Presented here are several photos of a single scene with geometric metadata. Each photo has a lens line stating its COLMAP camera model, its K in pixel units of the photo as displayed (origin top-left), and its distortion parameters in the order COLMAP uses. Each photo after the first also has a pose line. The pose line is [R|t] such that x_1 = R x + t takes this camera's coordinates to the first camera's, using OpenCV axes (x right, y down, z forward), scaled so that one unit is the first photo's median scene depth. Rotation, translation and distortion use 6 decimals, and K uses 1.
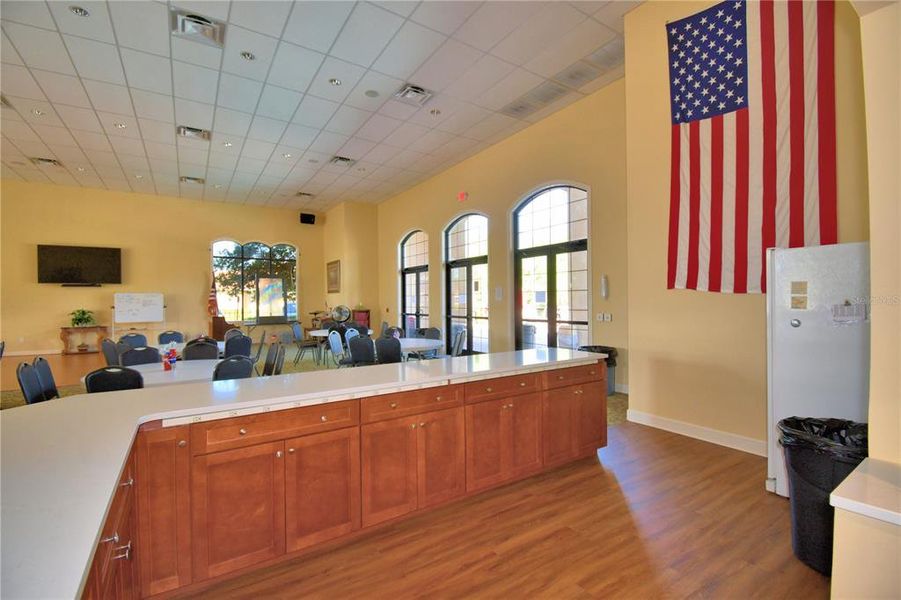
lens RADIAL K [[394.8, 0, 444.7], [0, 394.8, 301.4], [0, 0, 1]] dist [0.022526, -0.028535]
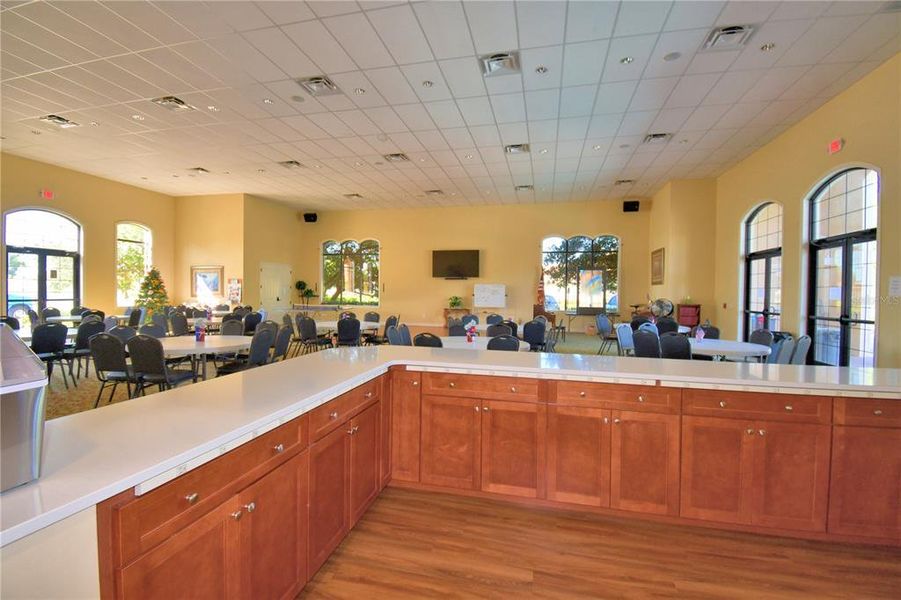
lens RADIAL K [[405.4, 0, 444.4], [0, 405.4, 301.8], [0, 0, 1]] dist [0.025087, -0.030618]
pose [[0.678110, 0.032860, -0.734226, 0.099394], [-0.019070, 0.999450, 0.027117, 0.002554], [0.734713, -0.004386, 0.678364, 0.011470]]
